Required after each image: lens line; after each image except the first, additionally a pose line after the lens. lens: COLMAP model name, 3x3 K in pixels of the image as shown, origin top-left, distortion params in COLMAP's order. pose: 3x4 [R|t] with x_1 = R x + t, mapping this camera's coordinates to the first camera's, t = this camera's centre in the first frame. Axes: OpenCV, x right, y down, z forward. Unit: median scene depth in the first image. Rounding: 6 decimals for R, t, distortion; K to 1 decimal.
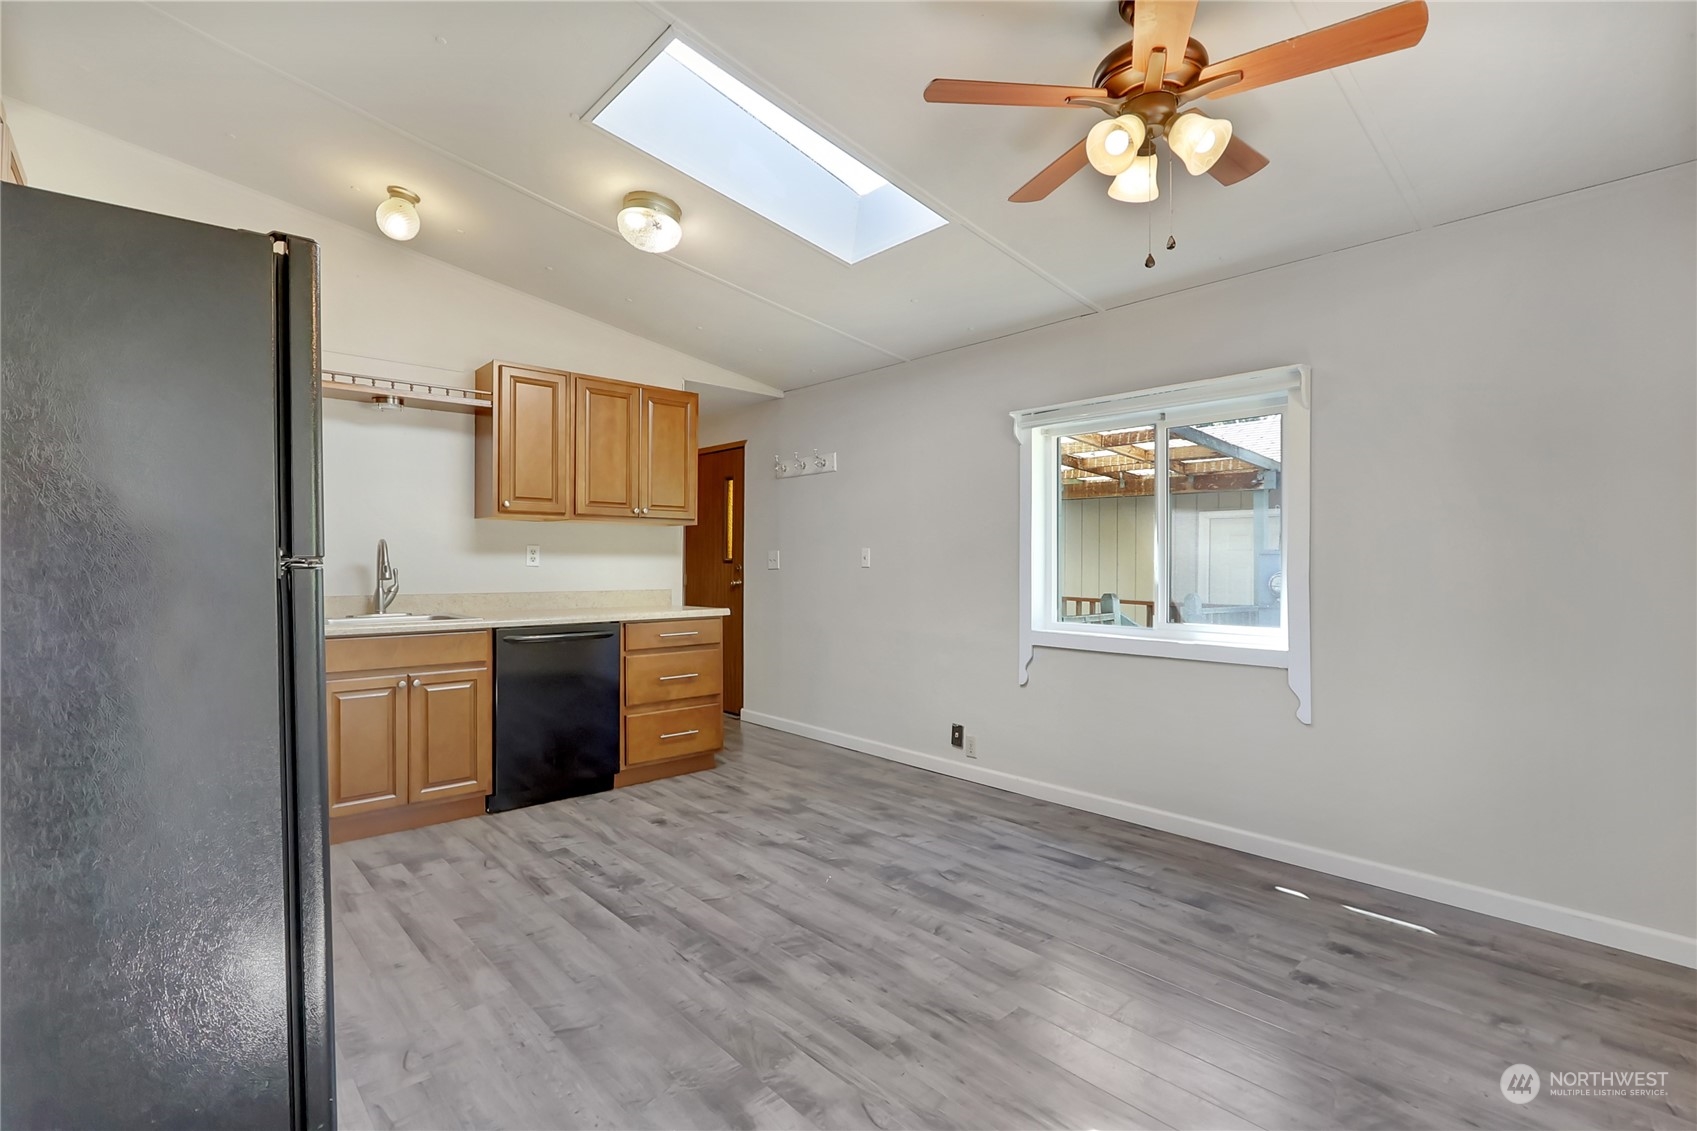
lens RADIAL K [[782.5, 0, 848.6], [0, 782.5, 563.7], [0, 0, 1]] dist [-0.016136, 0.001707]
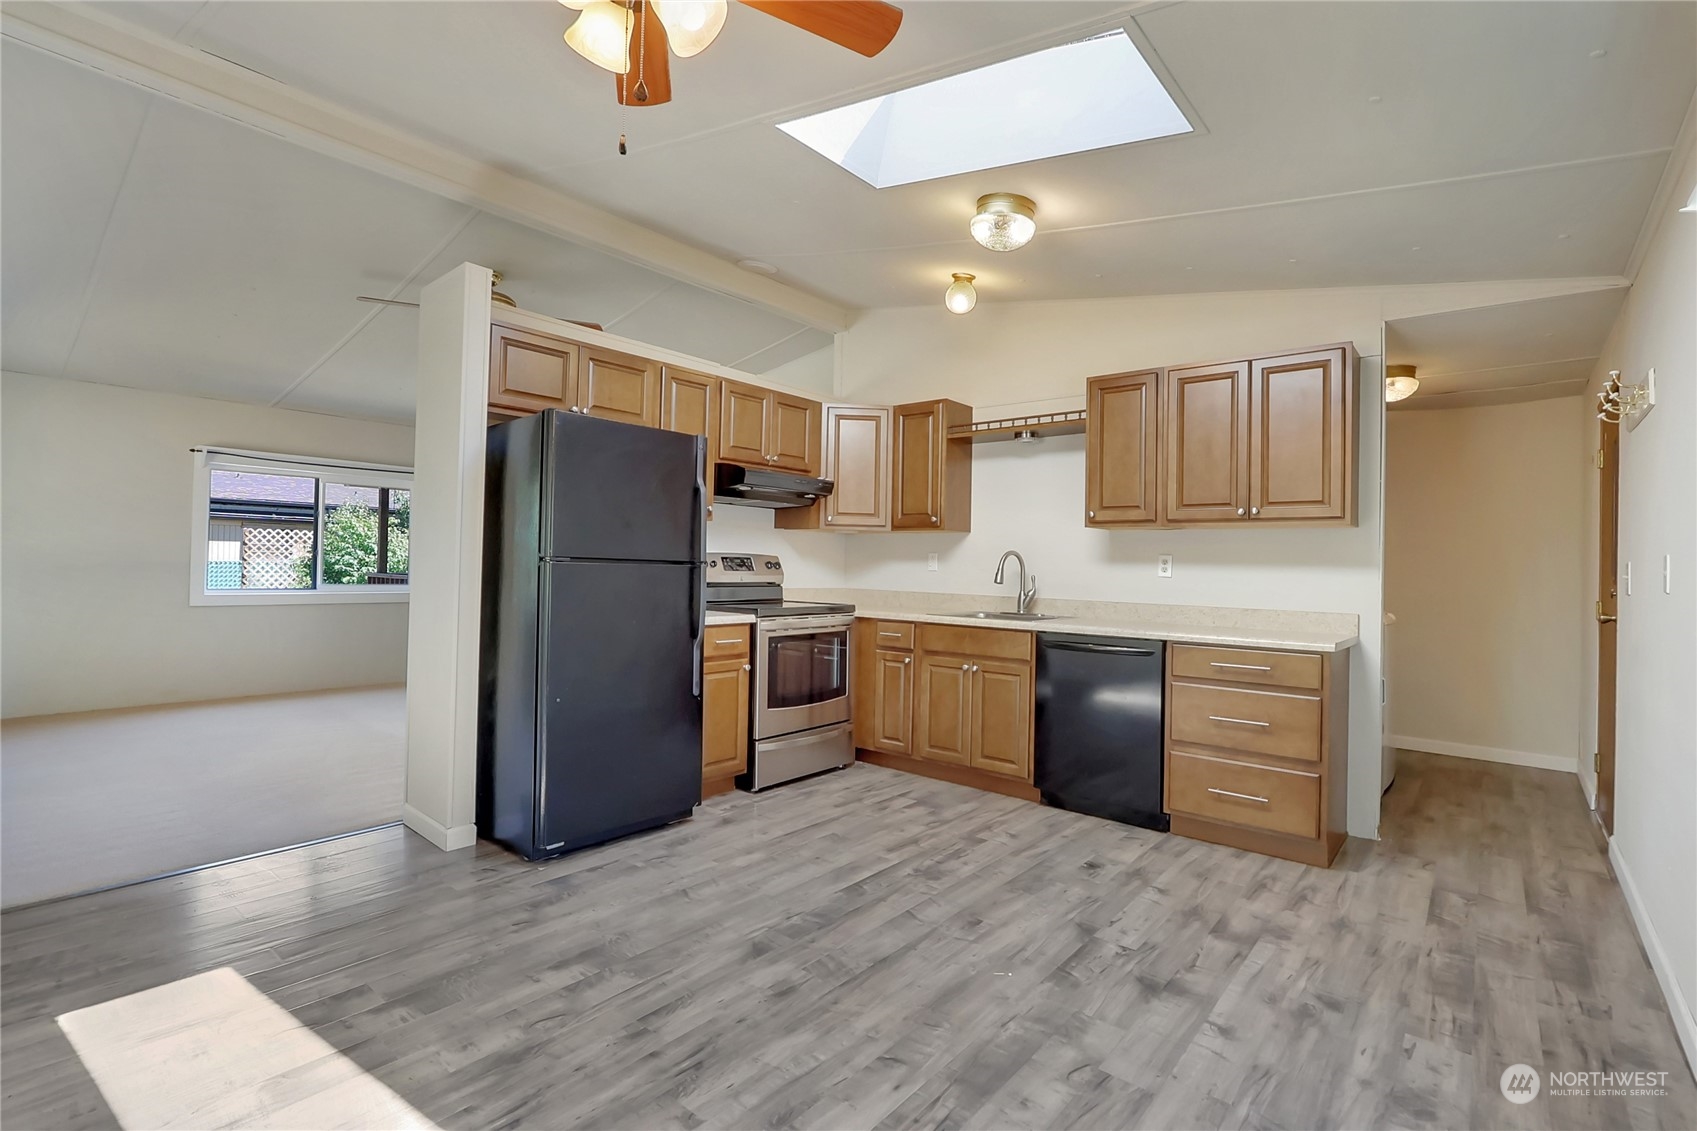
lens RADIAL K [[782.5, 0, 832.2], [0, 782.5, 556.7], [0, 0, 1]] dist [-0.016136, 0.001707]
pose [[0.122268, -0.010994, -0.992436, 0.696748], [-0.023622, 0.999623, -0.013984, 0.002033], [0.992216, 0.025153, 0.121962, 0.691359]]
